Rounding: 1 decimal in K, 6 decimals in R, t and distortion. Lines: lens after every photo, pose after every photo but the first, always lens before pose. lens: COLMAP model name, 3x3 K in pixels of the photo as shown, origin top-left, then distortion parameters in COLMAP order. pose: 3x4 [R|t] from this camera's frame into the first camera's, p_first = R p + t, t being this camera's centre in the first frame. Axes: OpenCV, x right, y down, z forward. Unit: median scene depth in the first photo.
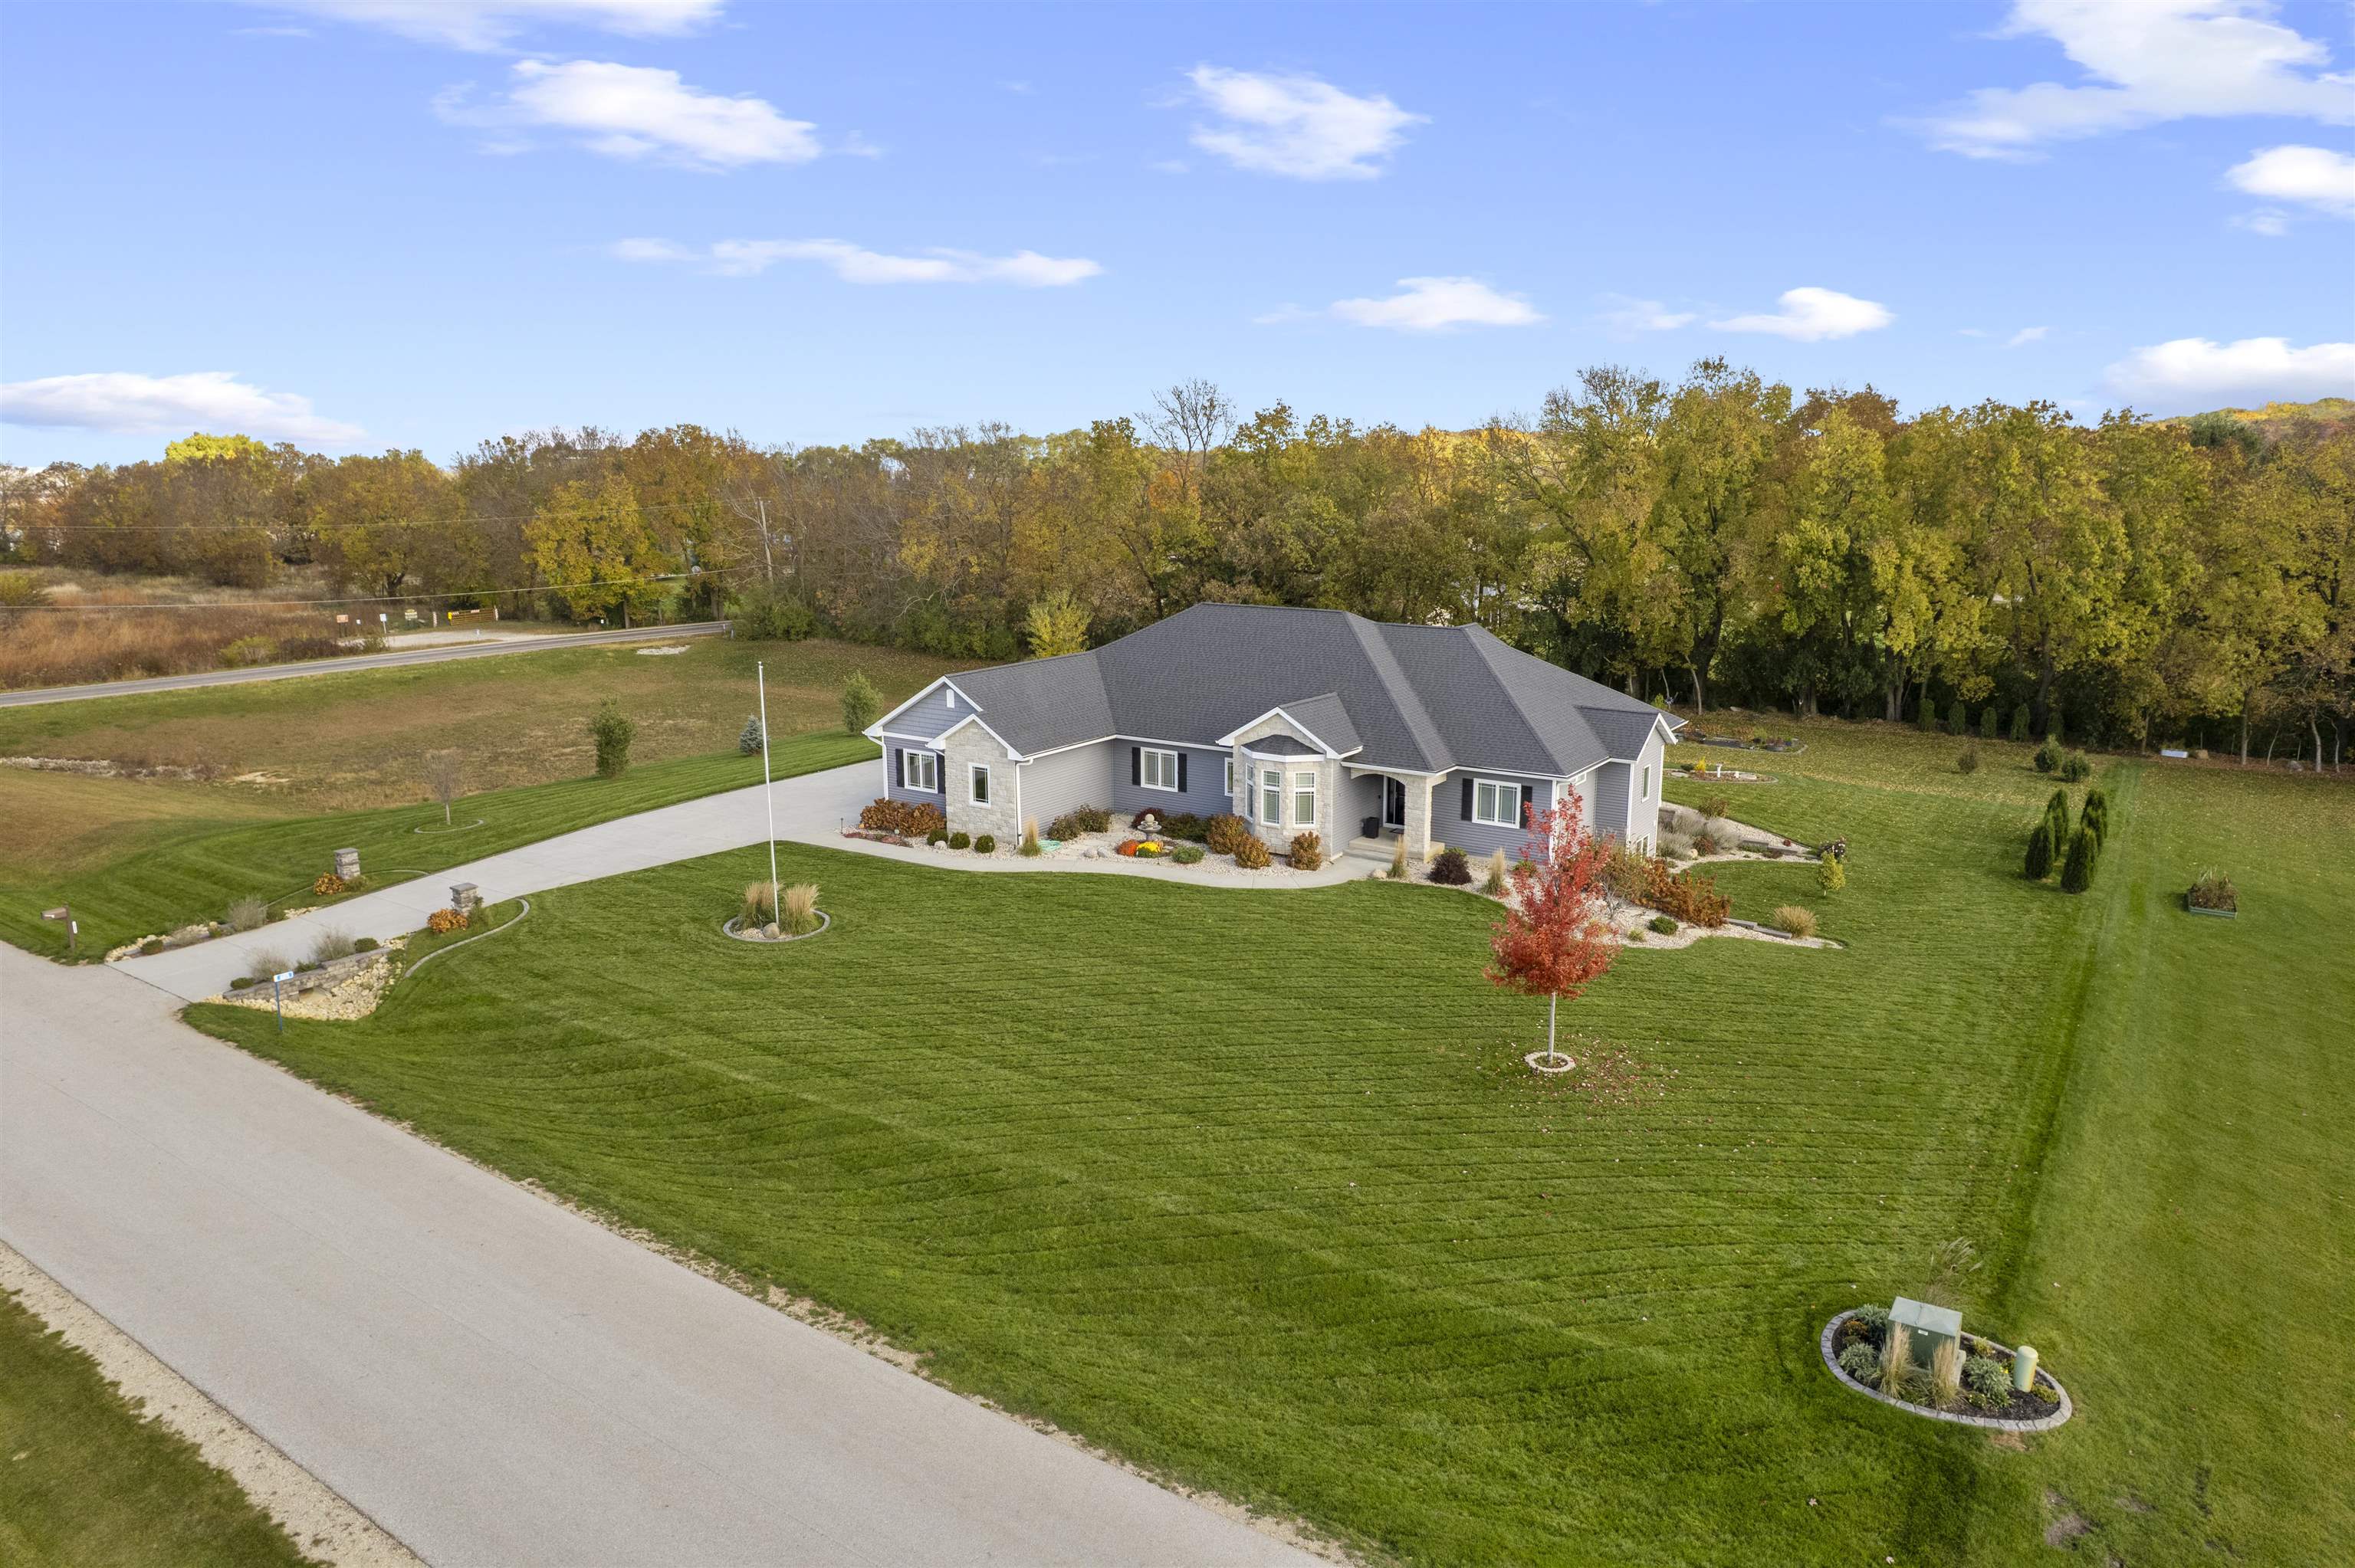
lens RADIAL K [[1511.8, 0, 1181.6], [0, 1511.8, 778.1], [0, 0, 1]] dist [-0.072765, 0.044822]
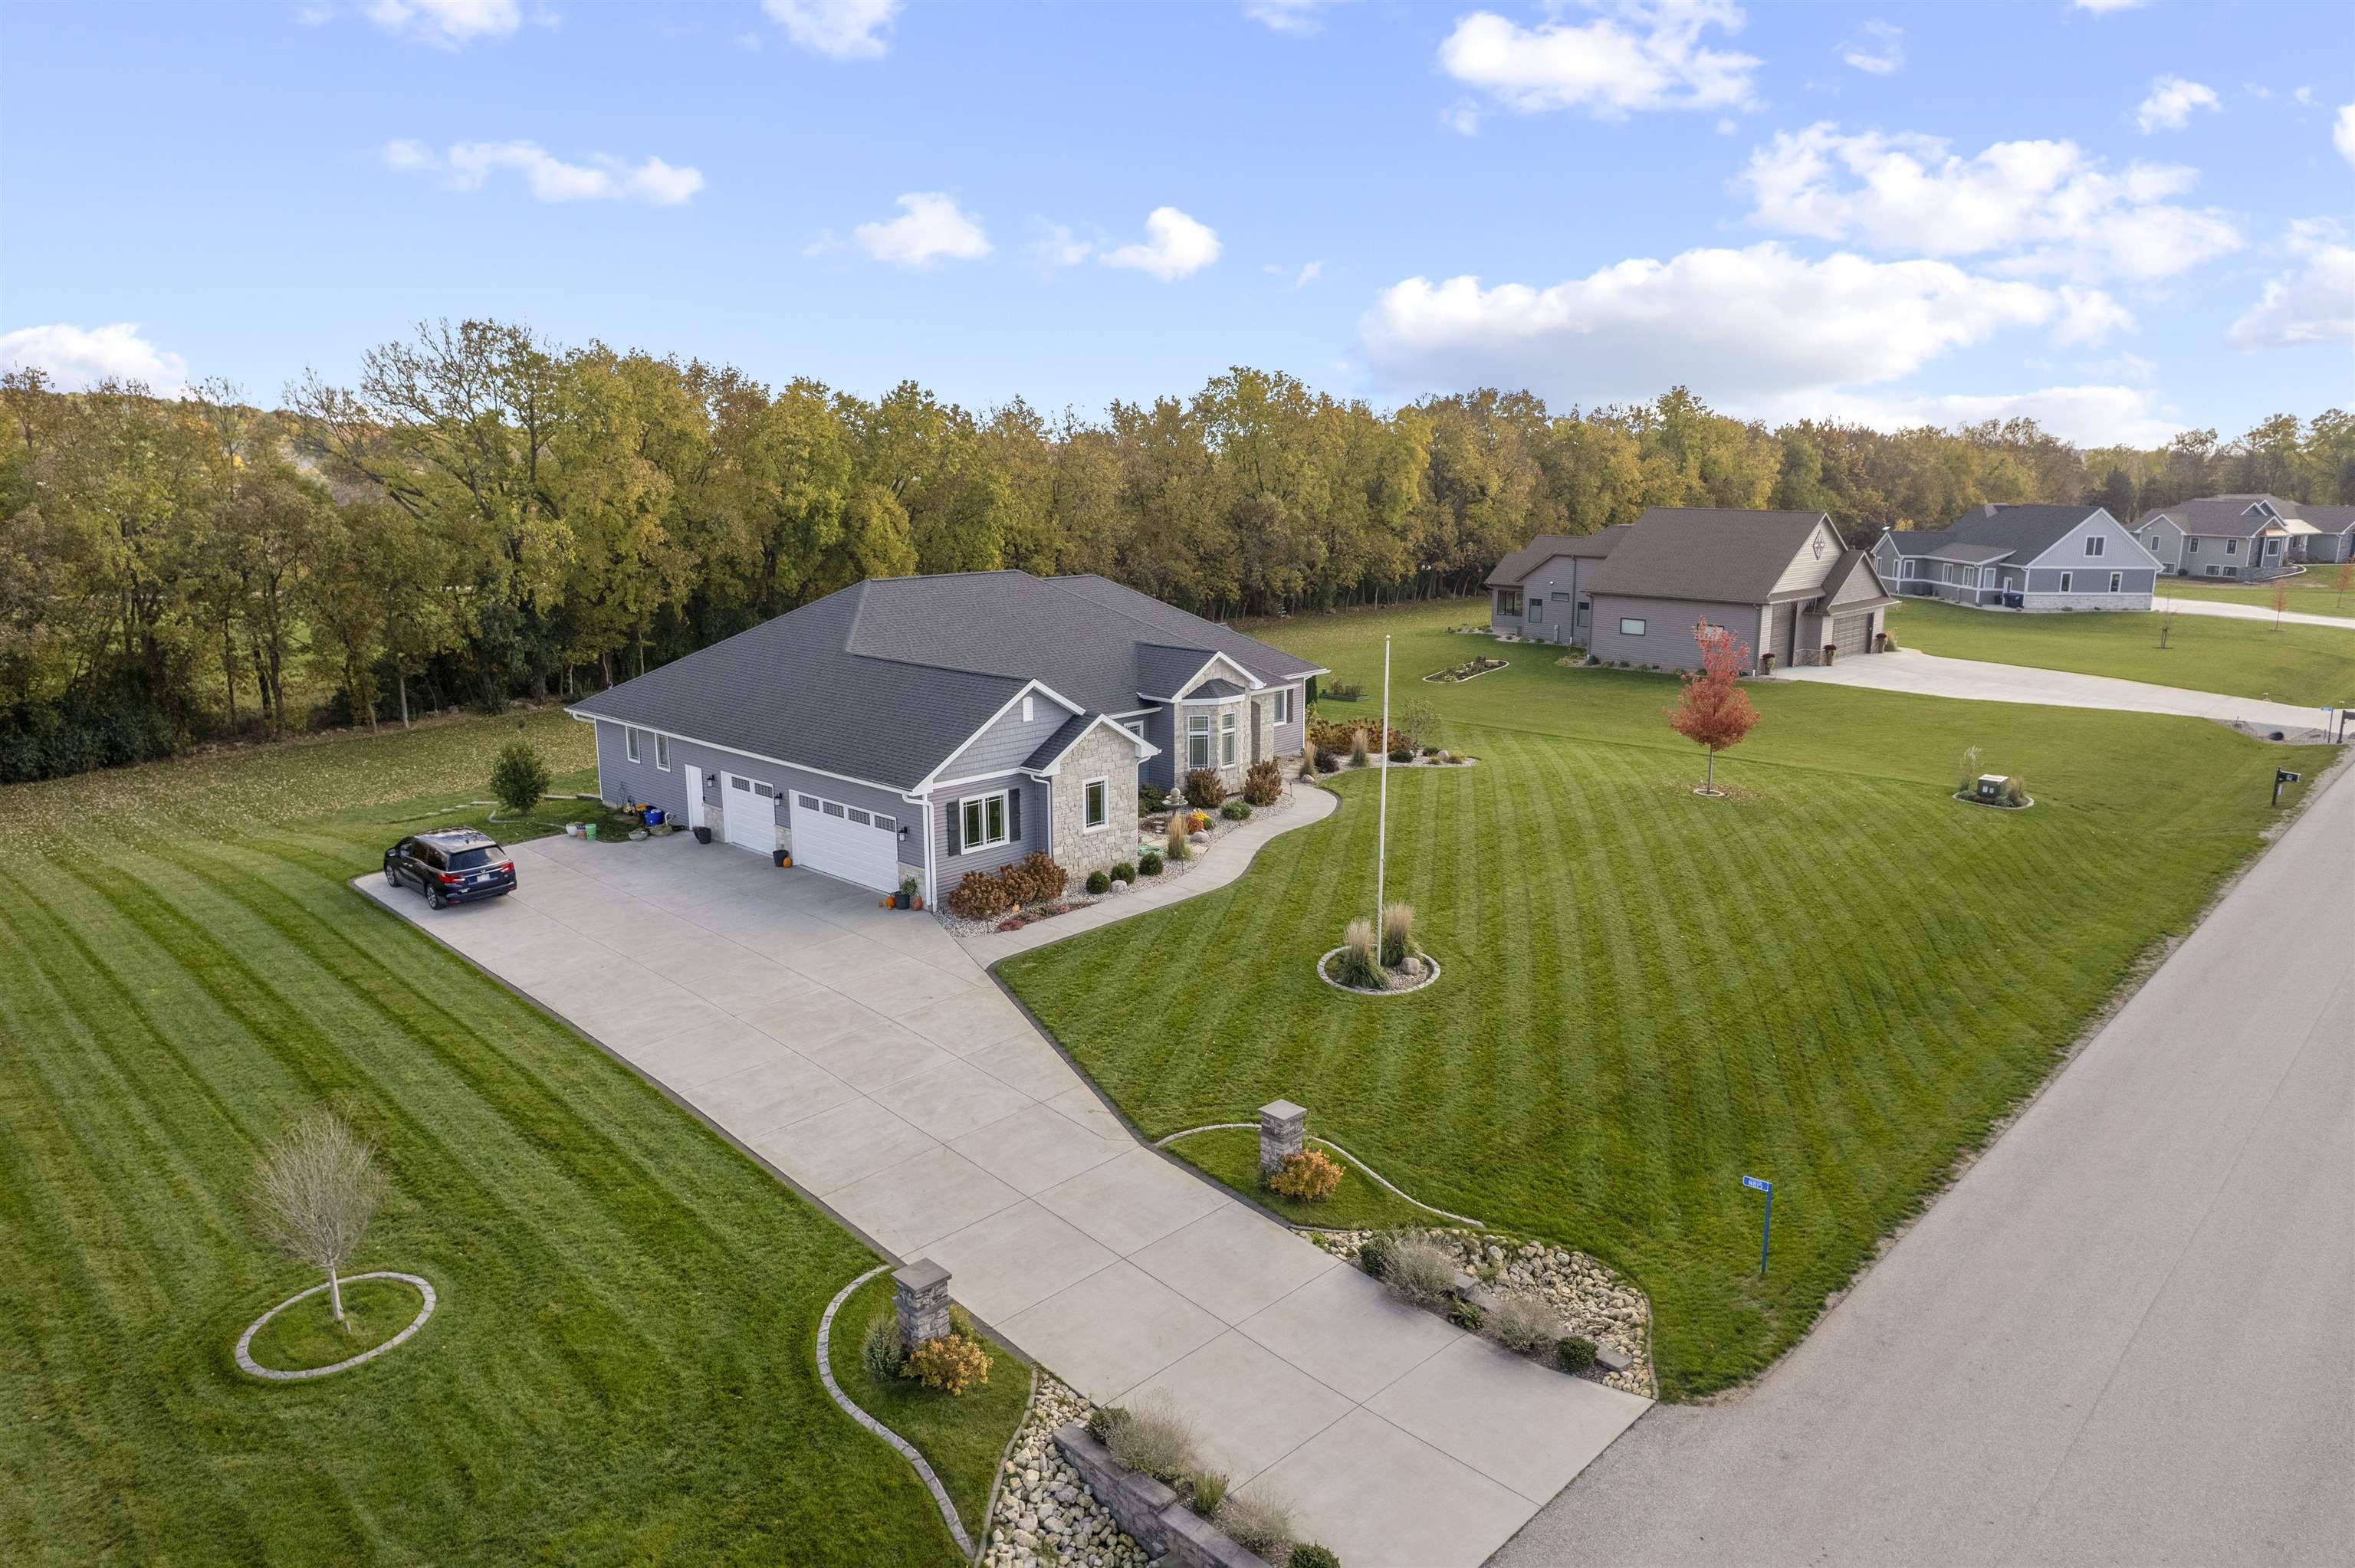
lens RADIAL K [[1513.9, 0, 1186.7], [0, 1513.9, 772.1], [0, 0, 1]] dist [-0.073424, 0.061435]
pose [[0.156091, -0.195611, 0.968180, -0.894195], [0.202254, 0.965755, 0.162514, -0.131370], [-0.966814, 0.170451, 0.190309, 0.801177]]
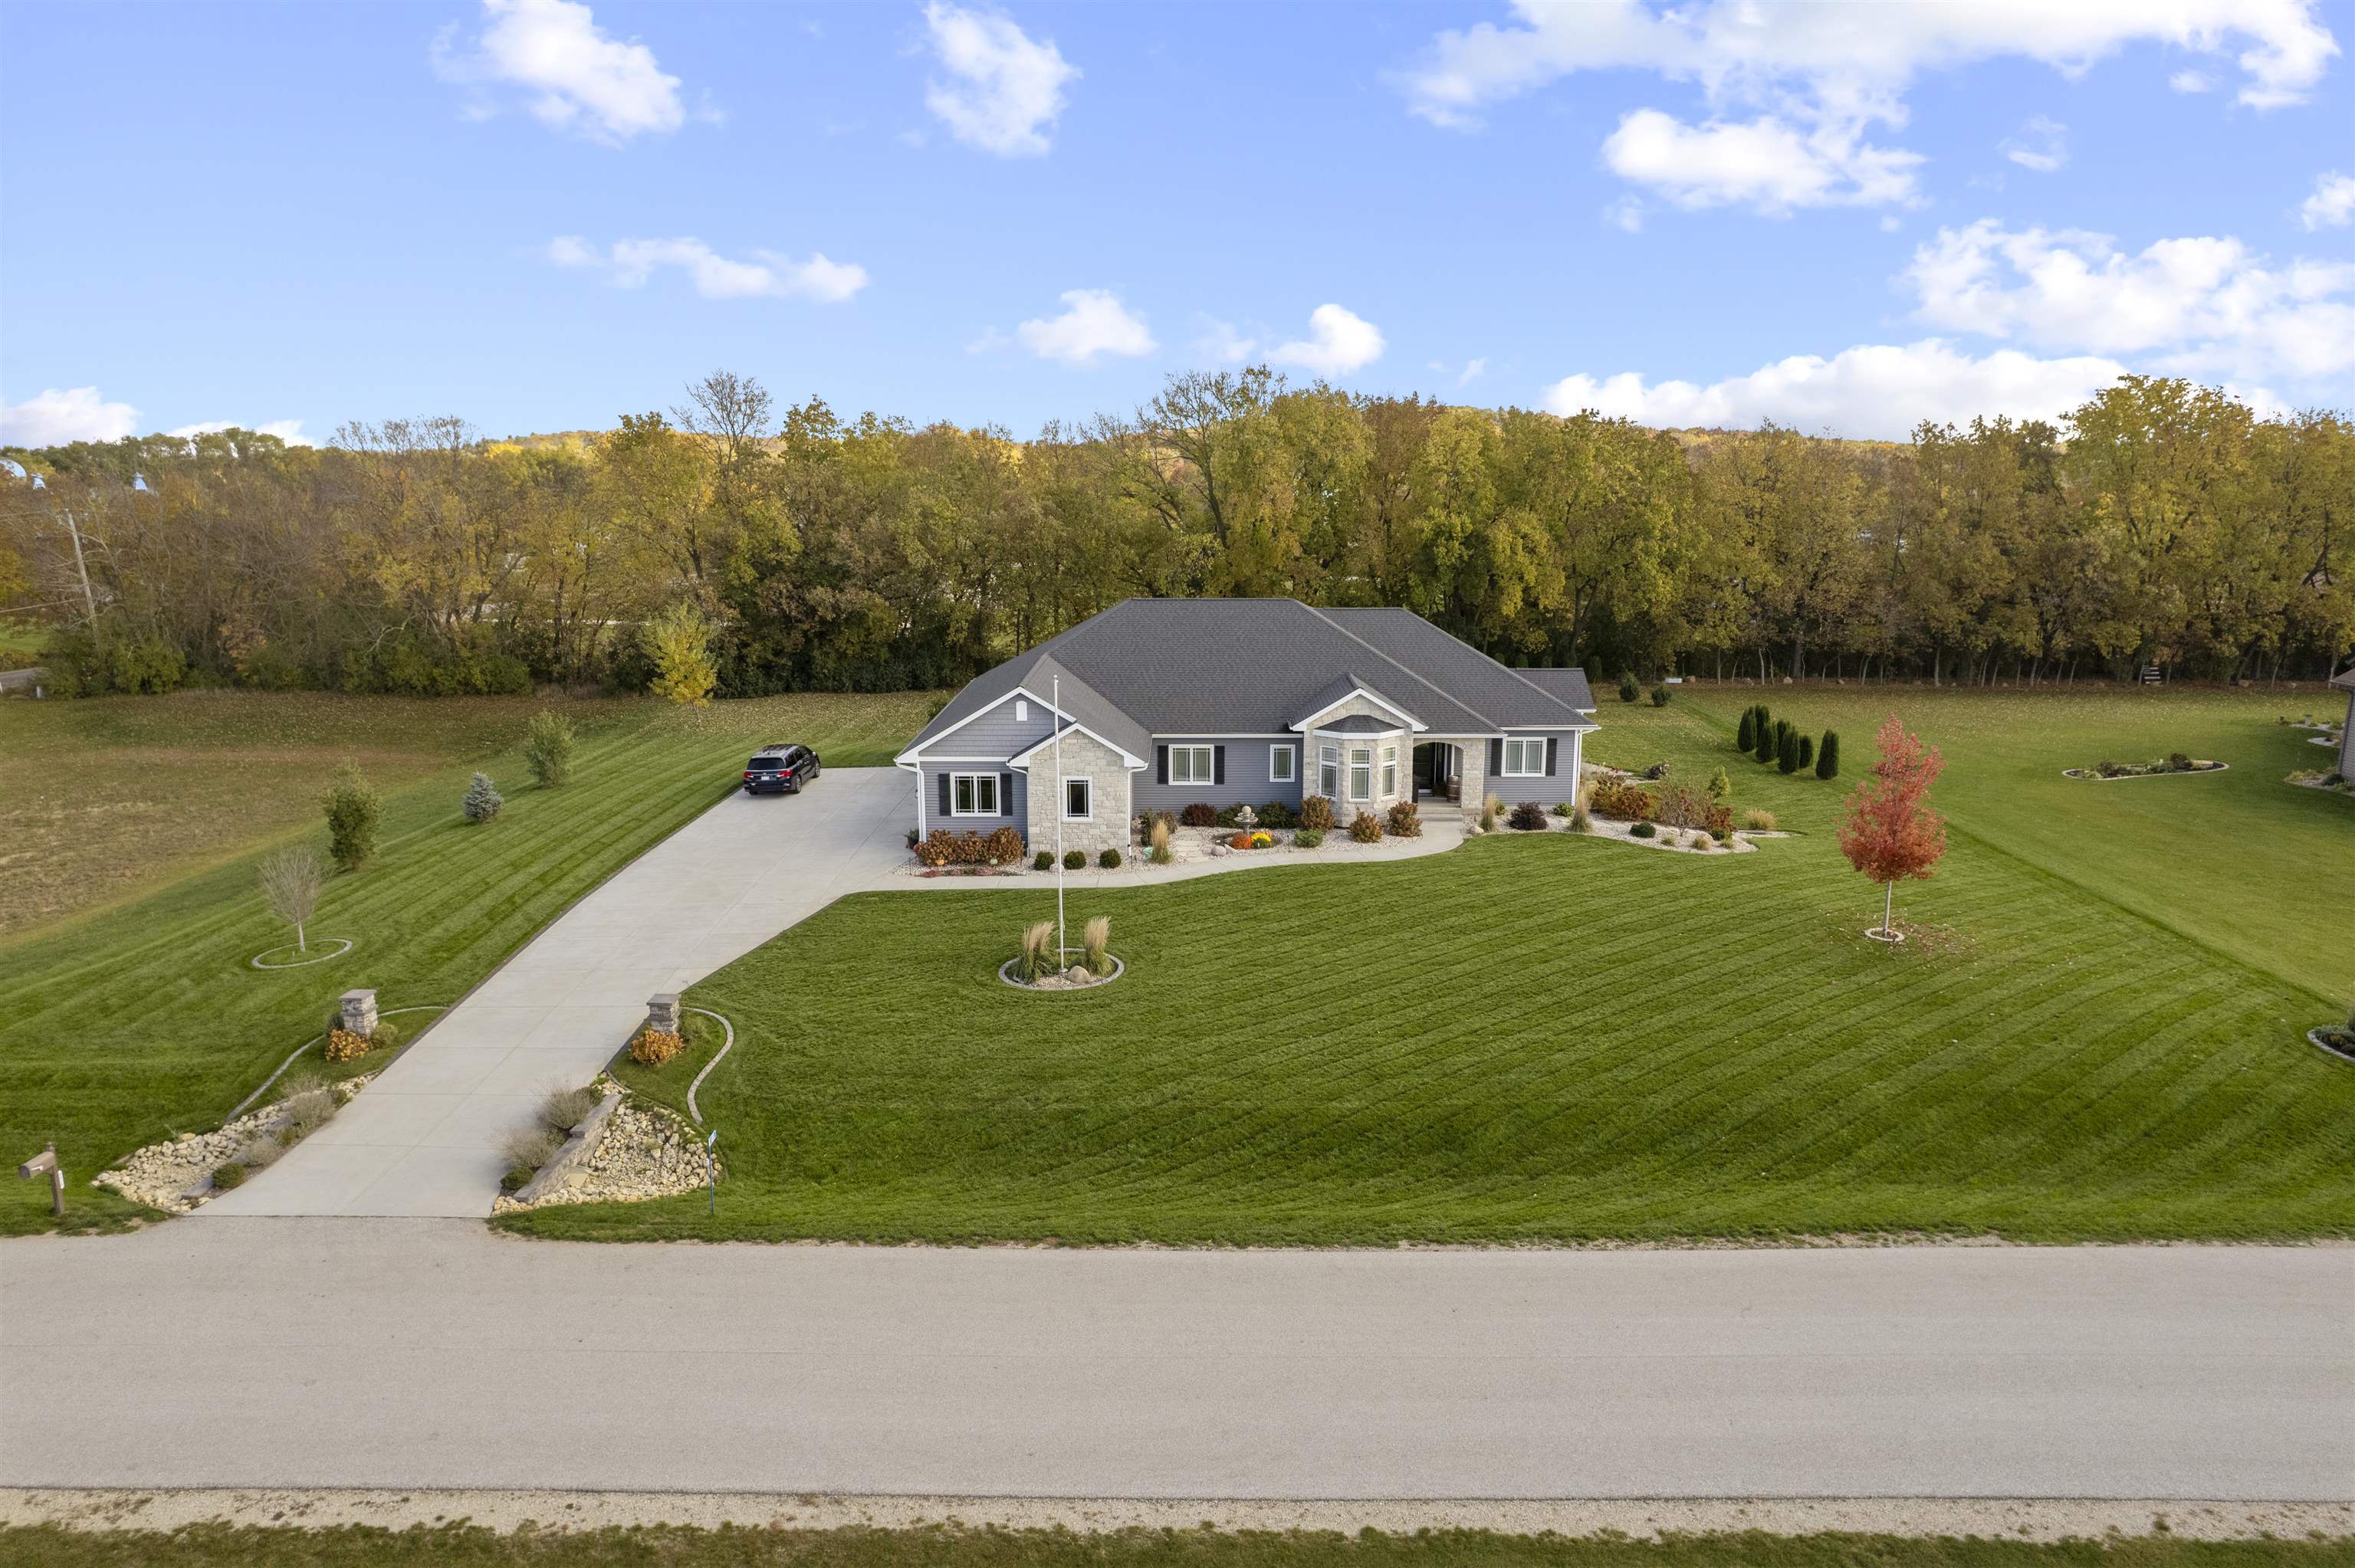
lens RADIAL K [[1513.9, 0, 1186.7], [0, 1513.9, 772.1], [0, 0, 1]] dist [-0.073424, 0.061435]
pose [[0.828543, -0.109176, 0.549179, -0.593685], [0.112510, 0.993264, 0.027716, -0.030296], [-0.548505, 0.038824, 0.835245, 0.176244]]
